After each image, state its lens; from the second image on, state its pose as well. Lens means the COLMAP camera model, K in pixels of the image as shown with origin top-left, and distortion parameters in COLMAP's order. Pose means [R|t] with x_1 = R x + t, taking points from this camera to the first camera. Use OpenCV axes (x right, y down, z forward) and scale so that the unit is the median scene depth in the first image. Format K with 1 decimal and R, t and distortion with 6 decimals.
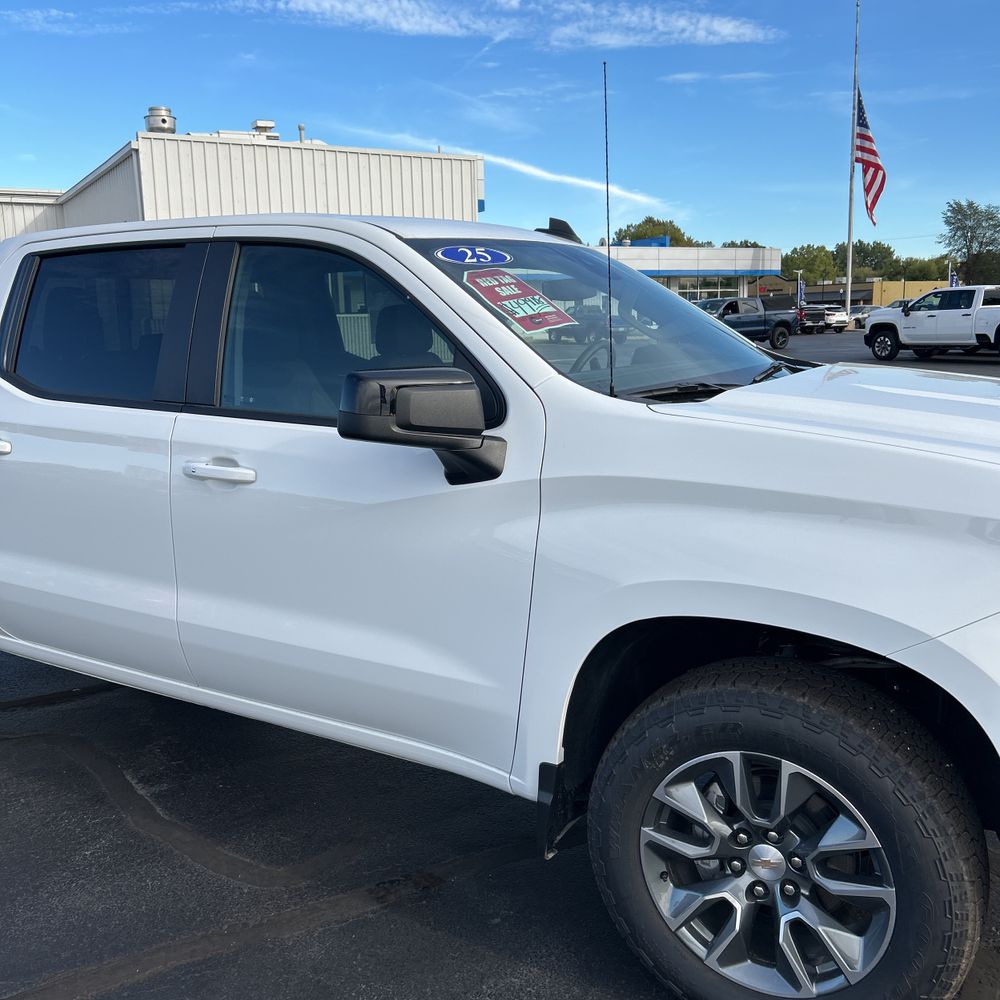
lens RADIAL K [[1013.9, 0, 482.1], [0, 1013.9, 494.2], [0, 0, 1]] dist [0.022319, 0.000000]
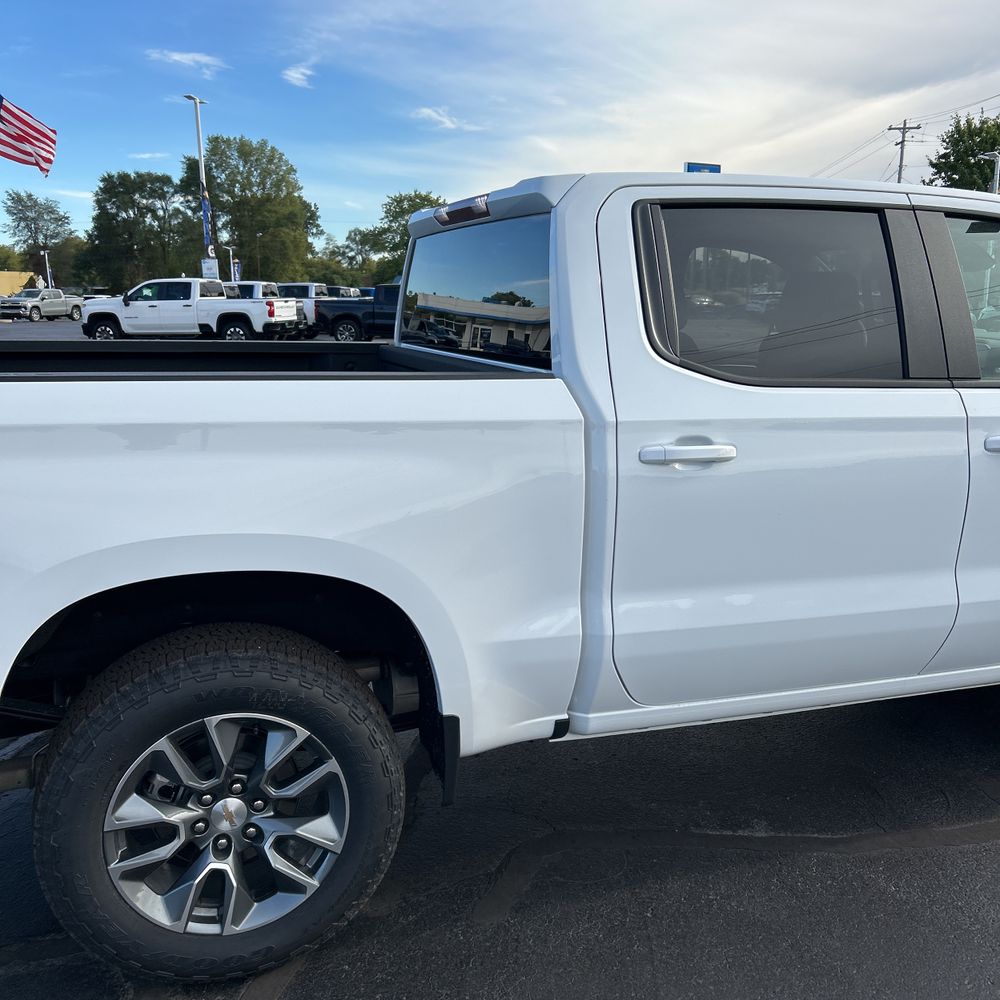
lens RADIAL K [[1013.9, 0, 492.6], [0, 1013.9, 507.4], [0, 0, 1]] dist [0.022319, 0.000000]
pose [[0.643830, -0.137222, 0.752763, -1.186532], [0.121678, 0.989630, 0.076331, -0.086149], [-0.755432, 0.042451, 0.653851, 0.636326]]
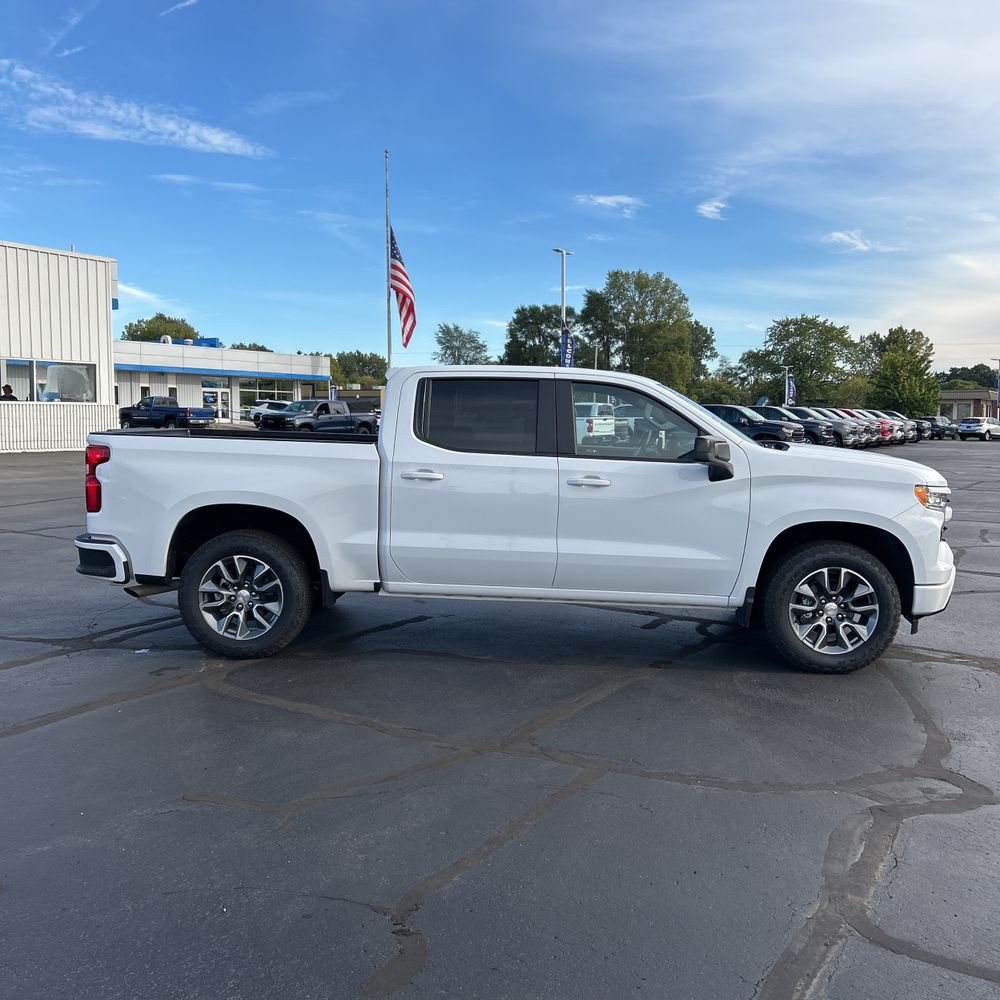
lens RADIAL K [[1013.9, 0, 497.6], [0, 1013.9, 495.6], [0, 0, 1]] dist [0.022319, 0.000000]
pose [[0.881334, -0.006555, 0.472449, -1.294195], [0.051314, 0.995317, -0.081915, 0.156088], [-0.469699, 0.096438, 0.877543, -0.751542]]
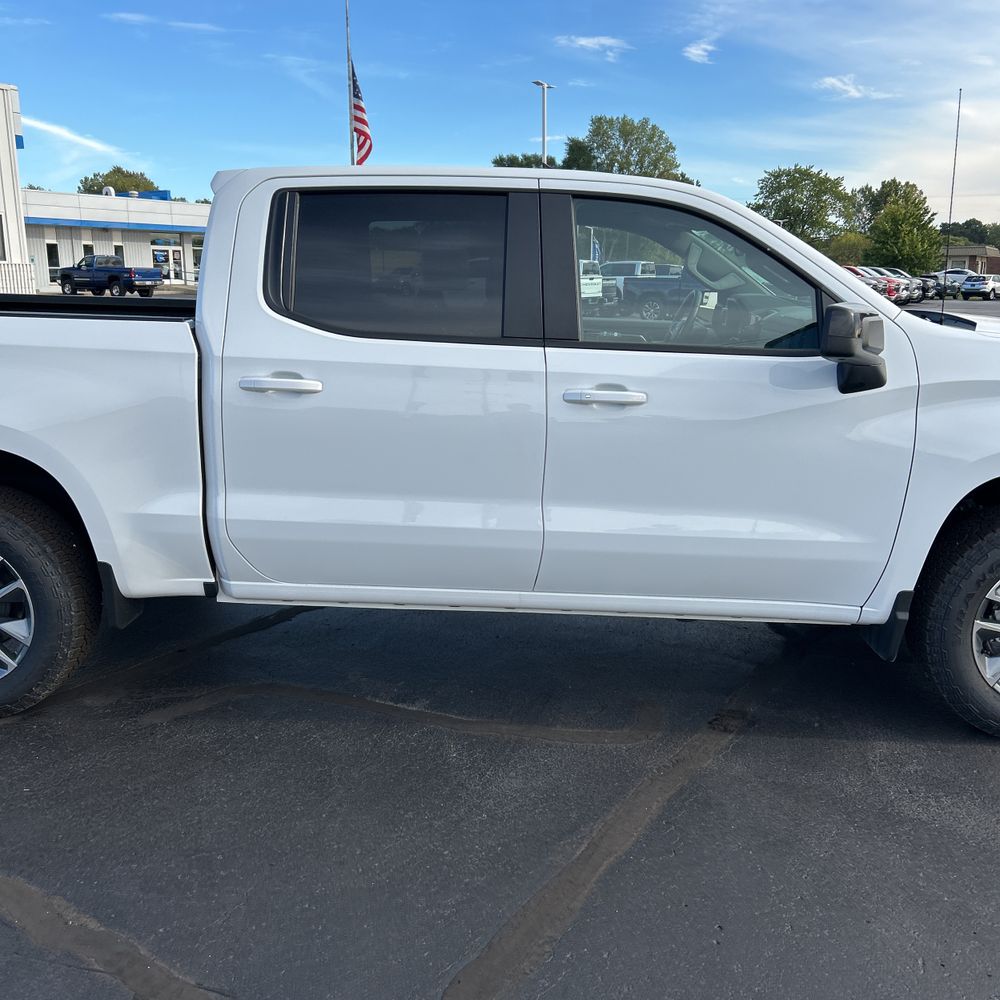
lens RADIAL K [[1013.9, 0, 499.2], [0, 1013.9, 505.7], [0, 0, 1]] dist [0.022319, 0.000000]
pose [[0.870544, -0.081869, 0.485233, -0.810945], [0.058746, 0.996302, 0.062701, 0.019908], [-0.488572, -0.026079, 0.872134, 0.036965]]
